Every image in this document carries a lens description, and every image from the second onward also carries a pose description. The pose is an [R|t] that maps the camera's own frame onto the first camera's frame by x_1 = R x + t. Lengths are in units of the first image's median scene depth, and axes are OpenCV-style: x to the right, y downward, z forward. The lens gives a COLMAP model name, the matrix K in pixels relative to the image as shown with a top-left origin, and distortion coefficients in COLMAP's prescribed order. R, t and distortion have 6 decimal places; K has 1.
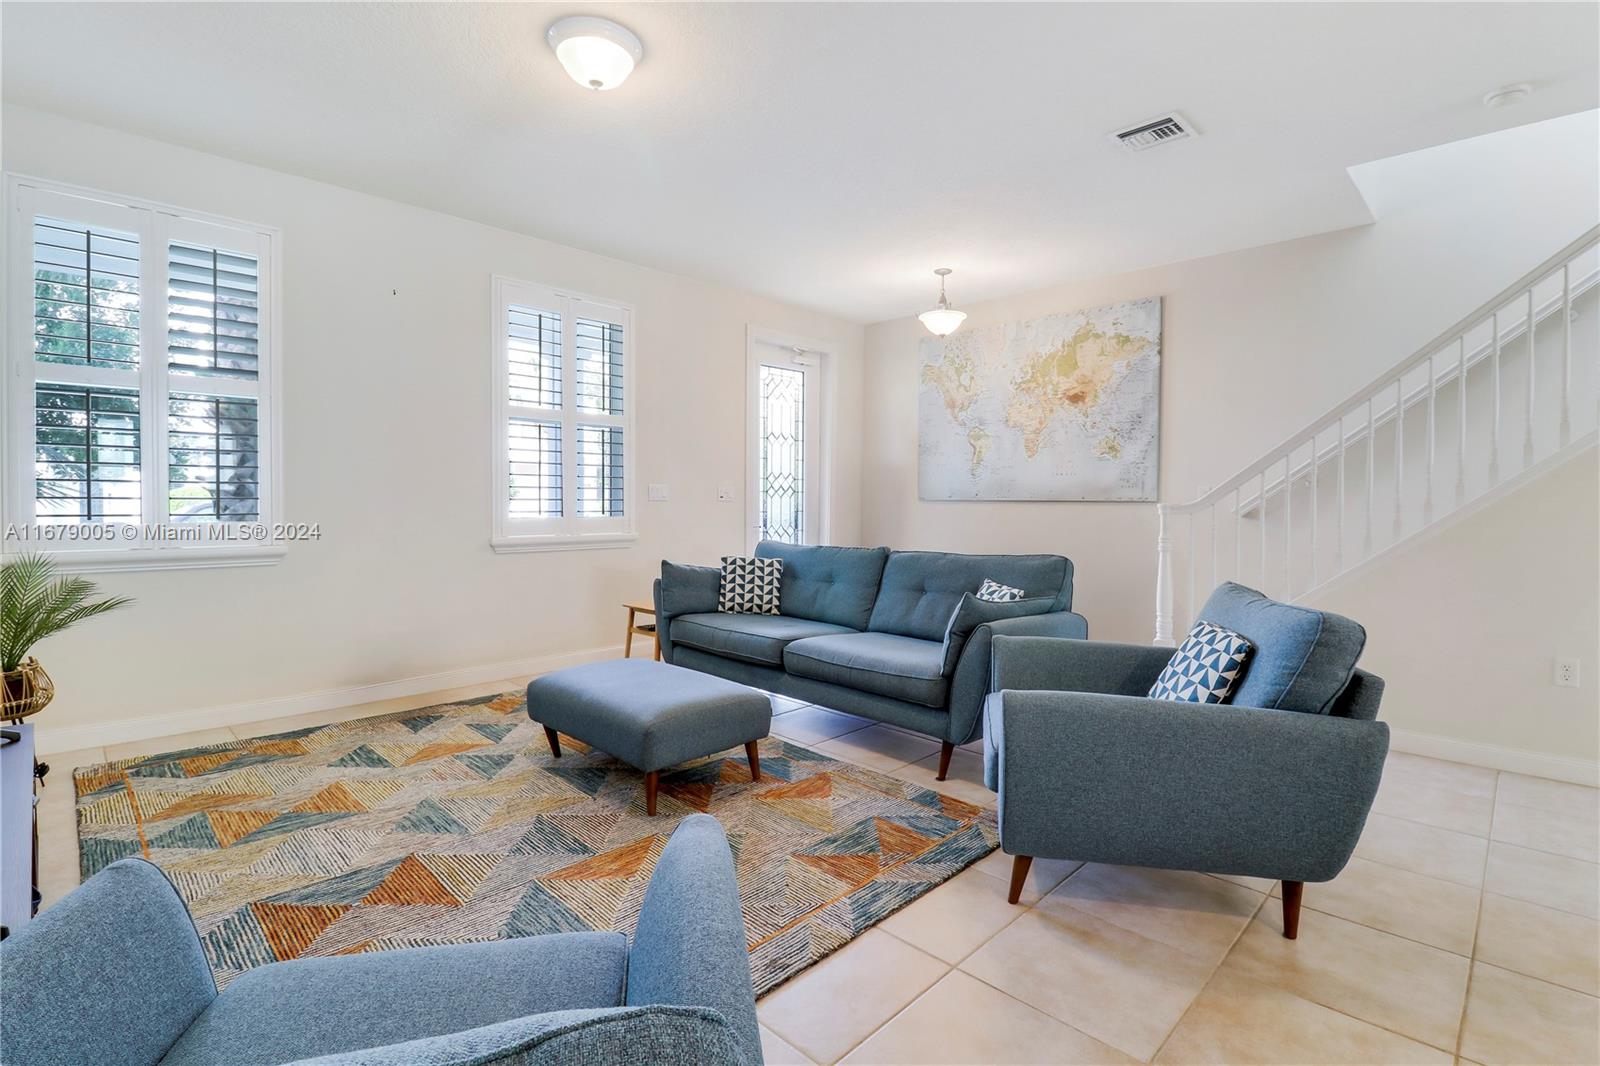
lens RADIAL K [[747.2, 0, 808.4], [0, 747.2, 520.7], [0, 0, 1]] dist [0.003179, -0.010919]
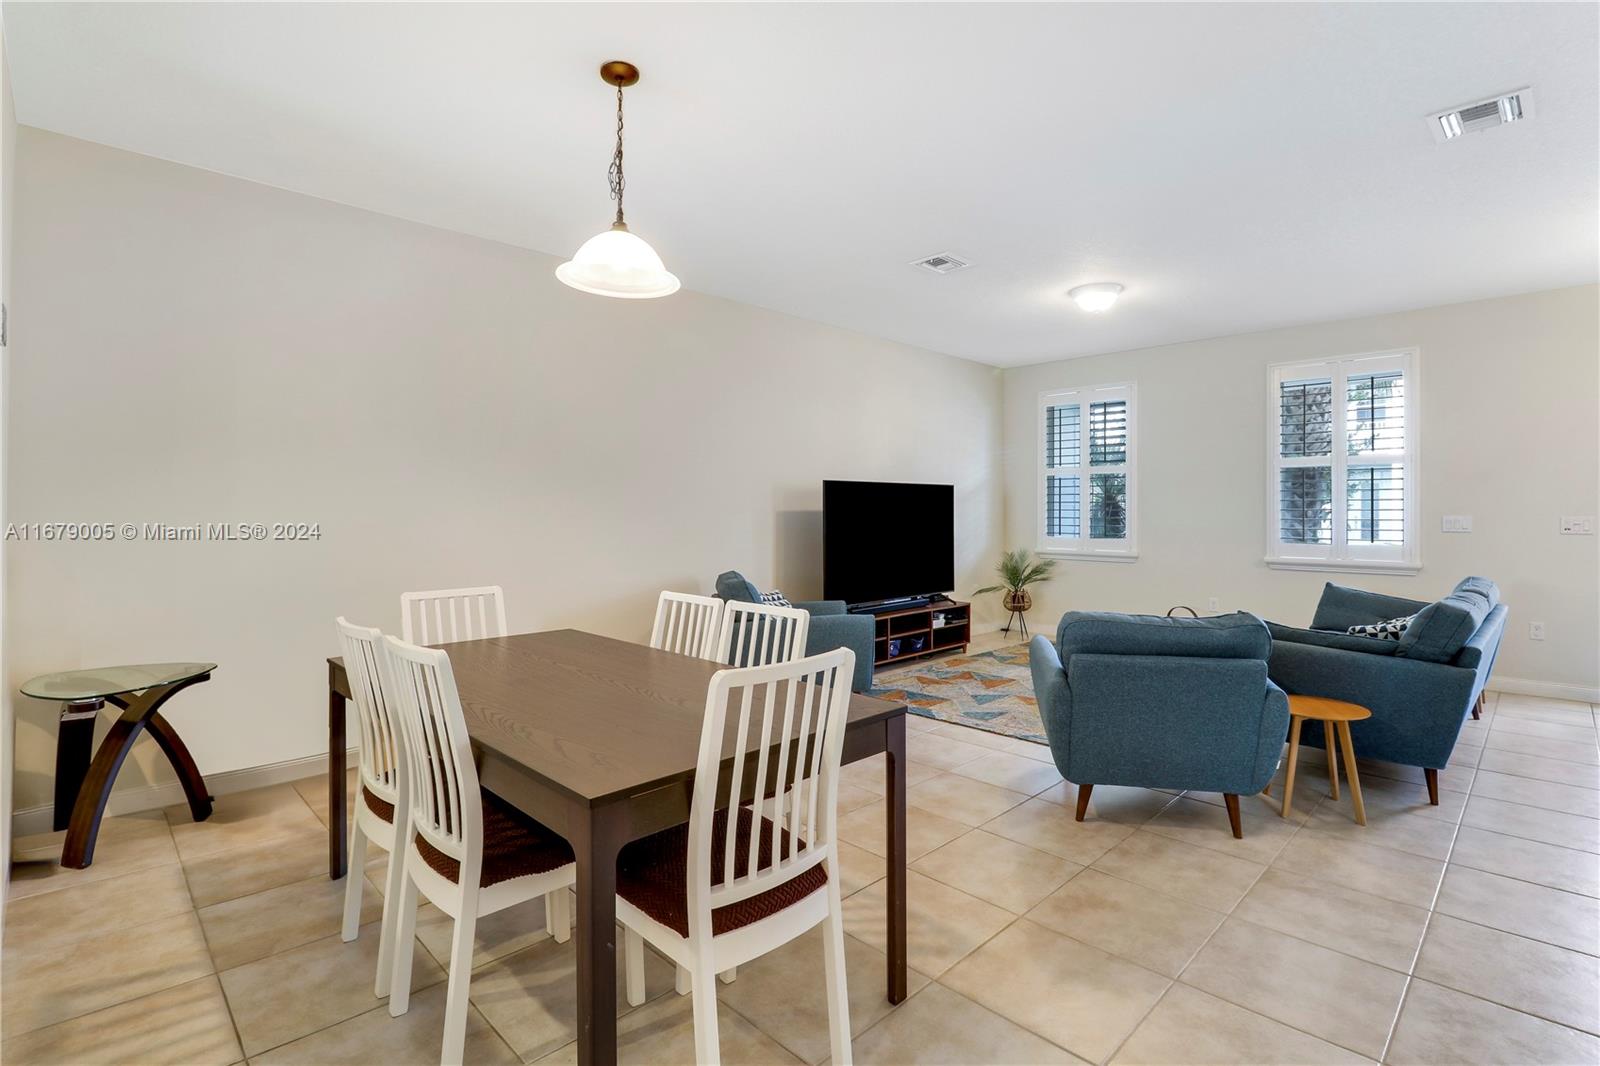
lens RADIAL K [[747.2, 0, 808.4], [0, 747.2, 520.7], [0, 0, 1]] dist [0.003179, -0.010919]
pose [[-0.017906, 0.006500, -0.999819, 1.372180], [-0.029715, 0.999534, 0.007030, -0.039432], [0.999398, 0.029835, -0.017705, 0.273790]]
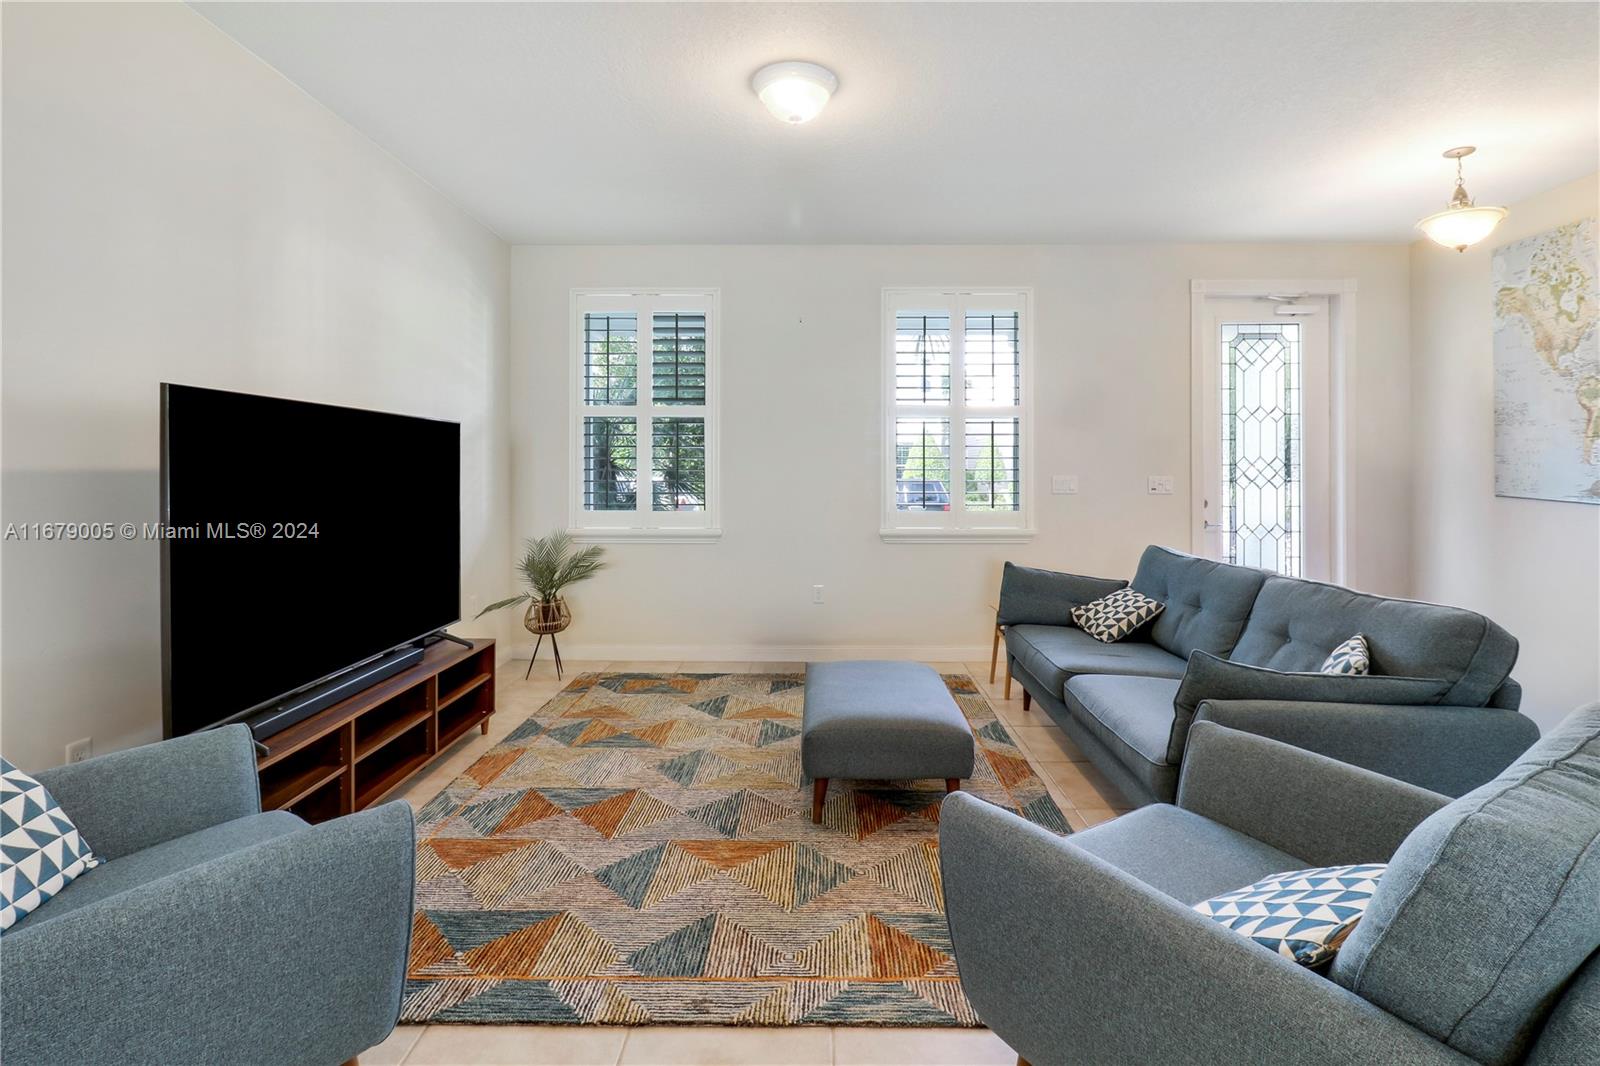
lens RADIAL K [[765.2, 0, 815.5], [0, 765.2, 466.0], [0, 0, 1]] dist [-0.002900, -0.001061]
pose [[0.694278, -0.010310, -0.719633, 0.452219], [-0.017796, 0.999346, -0.031486, -0.044100], [0.719487, 0.034667, 0.693640, 0.229587]]
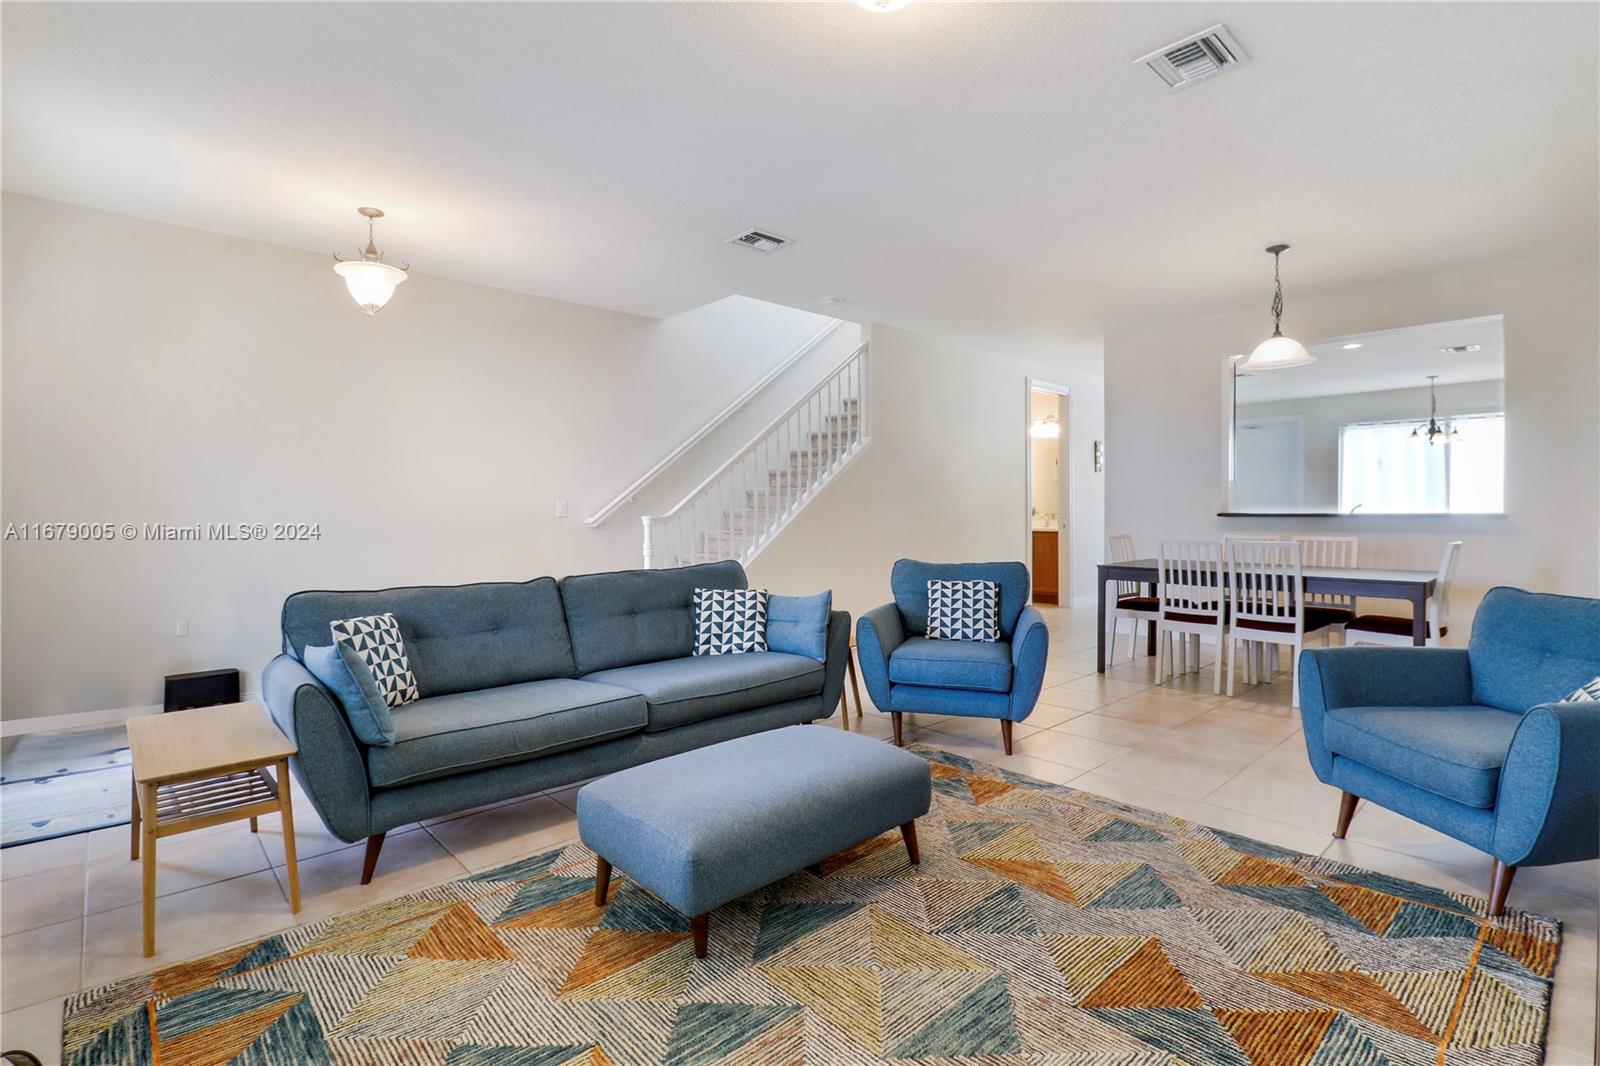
lens RADIAL K [[747.2, 0, 808.4], [0, 747.2, 520.7], [0, 0, 1]] dist [0.003179, -0.010919]
pose [[0.056407, -0.022782, 0.998148, -0.950735], [0.036281, 0.999126, 0.020754, -0.041138], [-0.997748, 0.035043, 0.057184, 0.903558]]
